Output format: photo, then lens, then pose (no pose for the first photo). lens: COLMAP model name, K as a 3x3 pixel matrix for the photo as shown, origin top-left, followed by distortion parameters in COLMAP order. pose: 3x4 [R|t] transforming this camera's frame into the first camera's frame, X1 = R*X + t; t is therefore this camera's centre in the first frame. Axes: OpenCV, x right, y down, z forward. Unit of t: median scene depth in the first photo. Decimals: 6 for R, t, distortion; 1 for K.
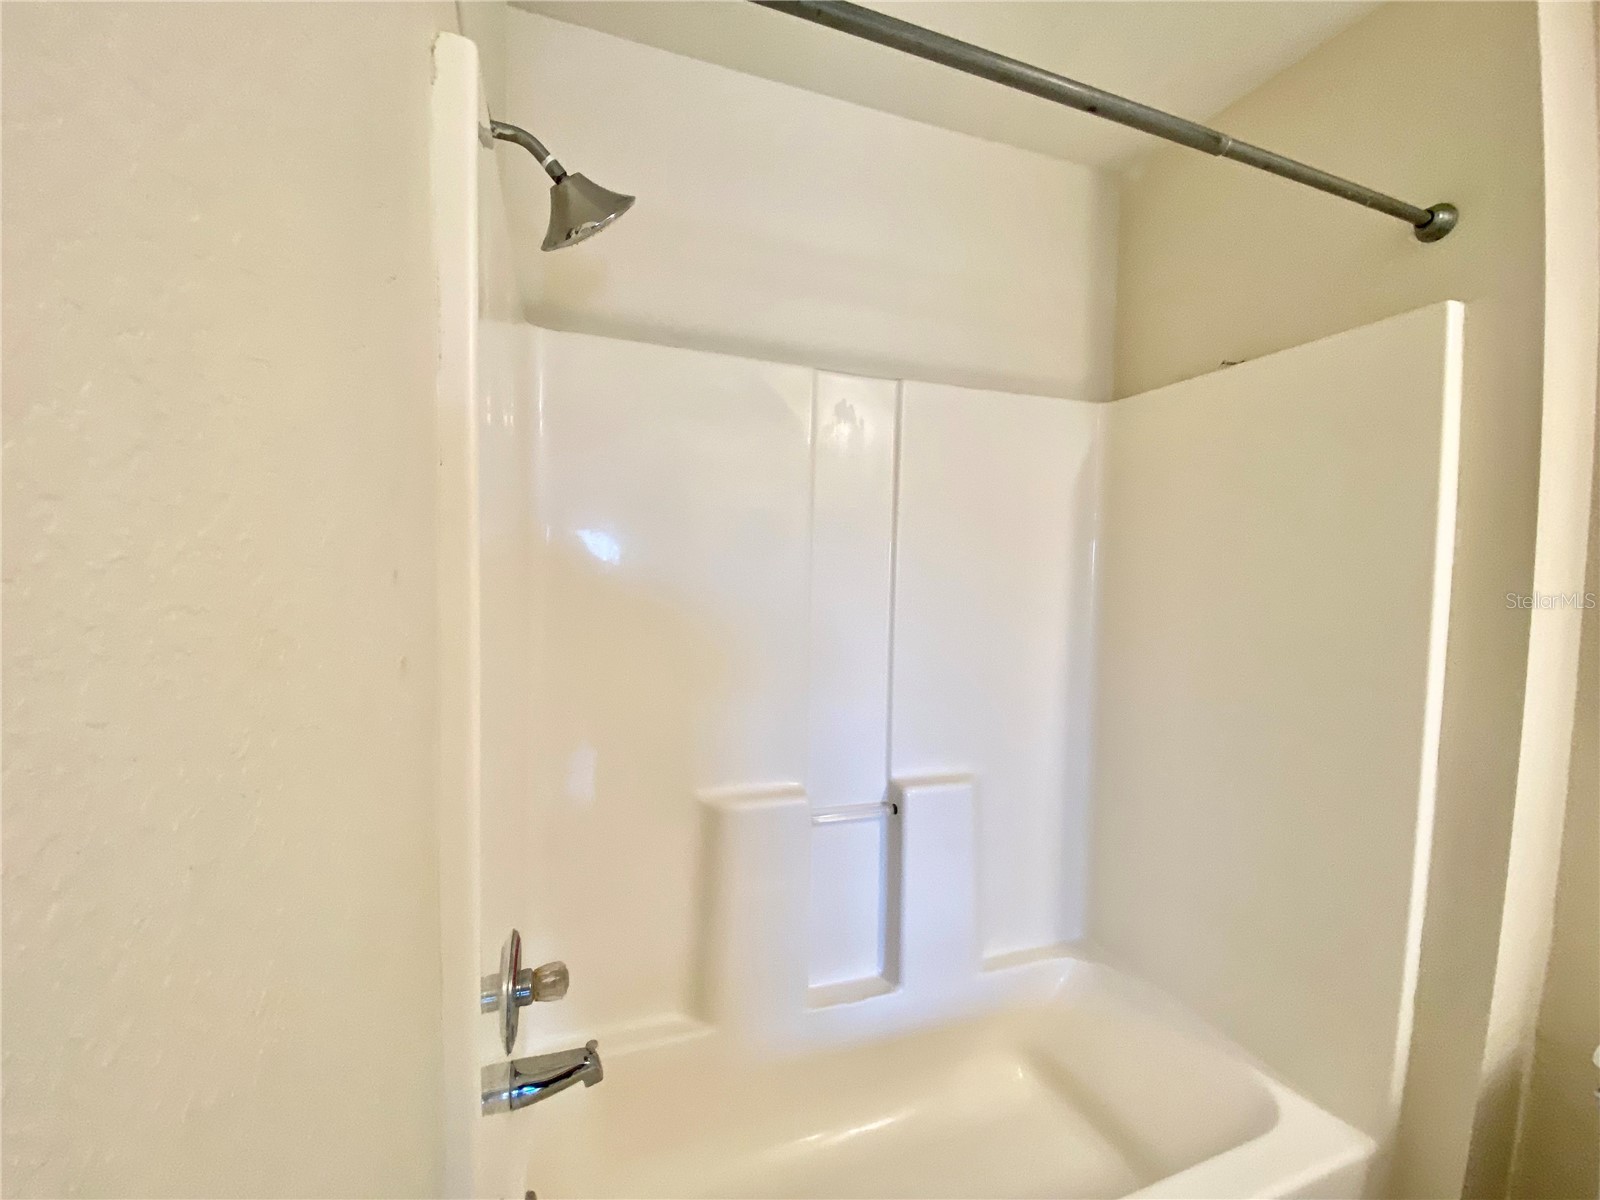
lens RADIAL K [[645.7, 0, 787.7], [0, 645.7, 606.9], [0, 0, 1]] dist [0.021374, -0.018789]
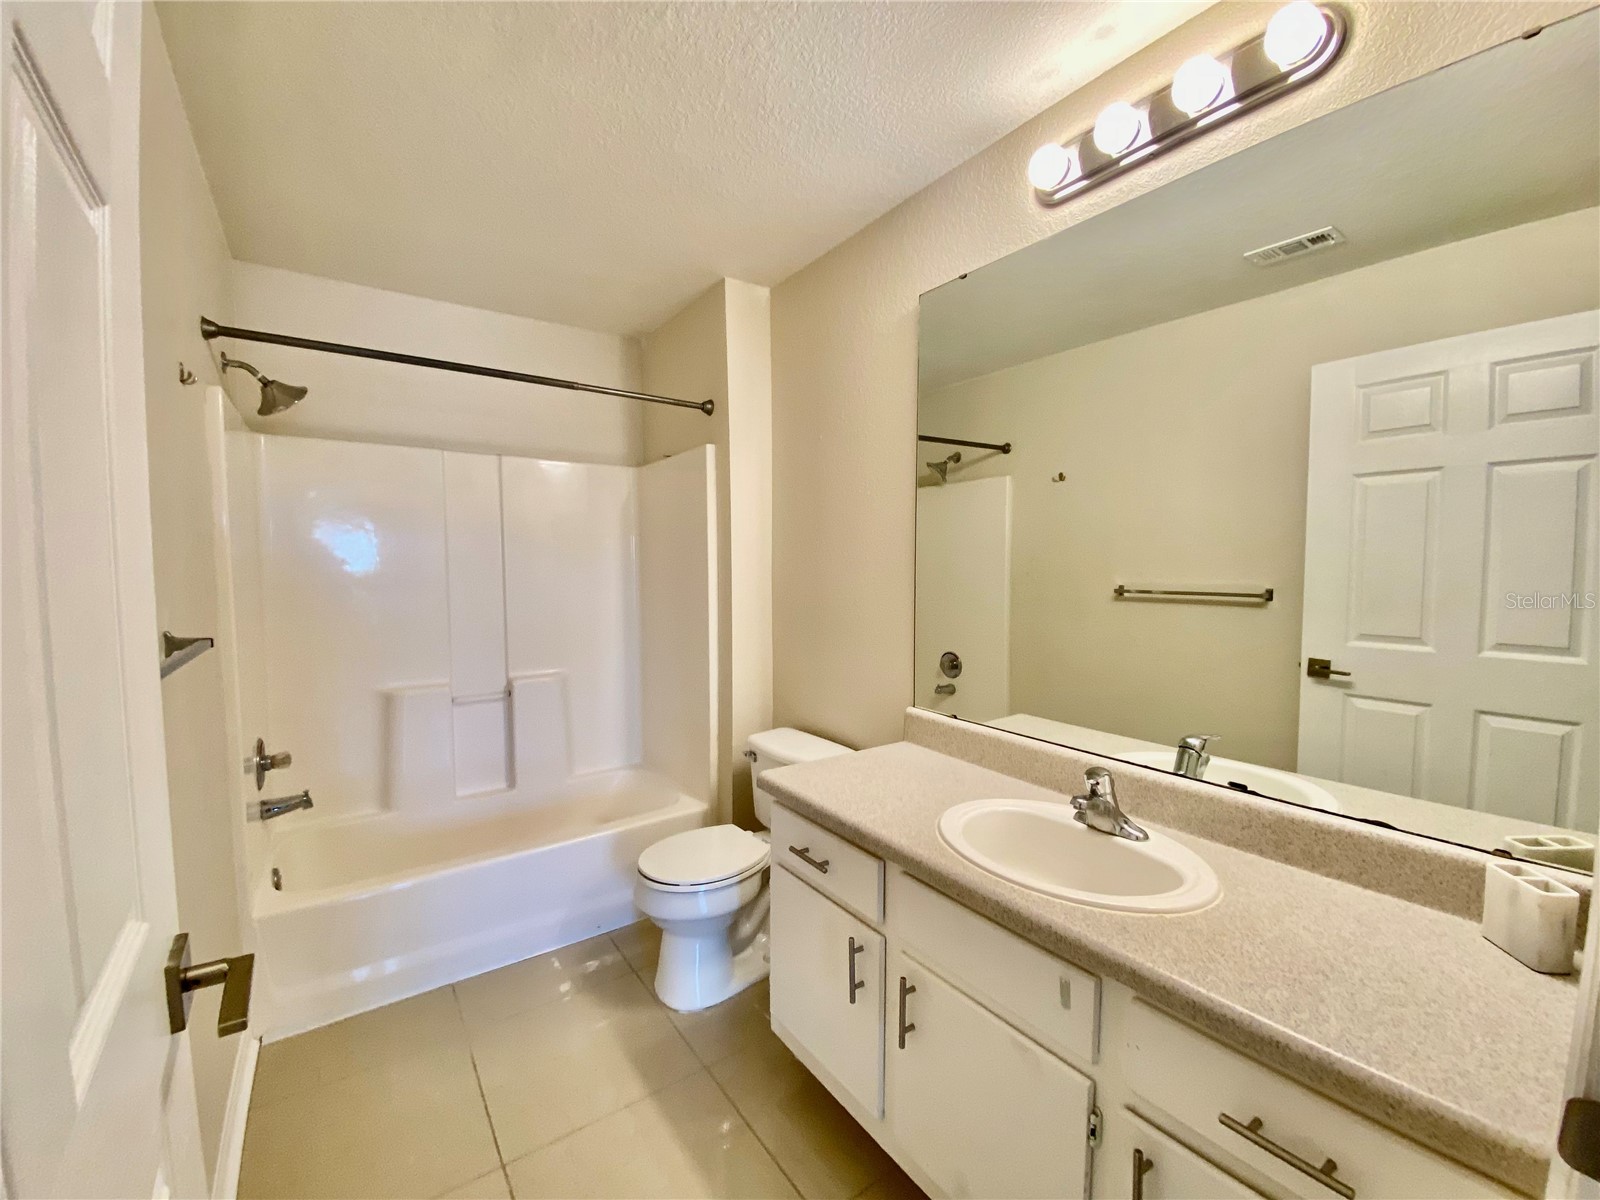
lens RADIAL K [[651.5, 0, 789.5], [0, 651.5, 602.2], [0, 0, 1]] dist [0.018236, -0.019142]
pose [[0.967048, -0.041257, 0.251229, 0.721301], [0.036198, 0.999039, 0.024727, 0.059922], [-0.252007, -0.014819, 0.967612, -1.470995]]
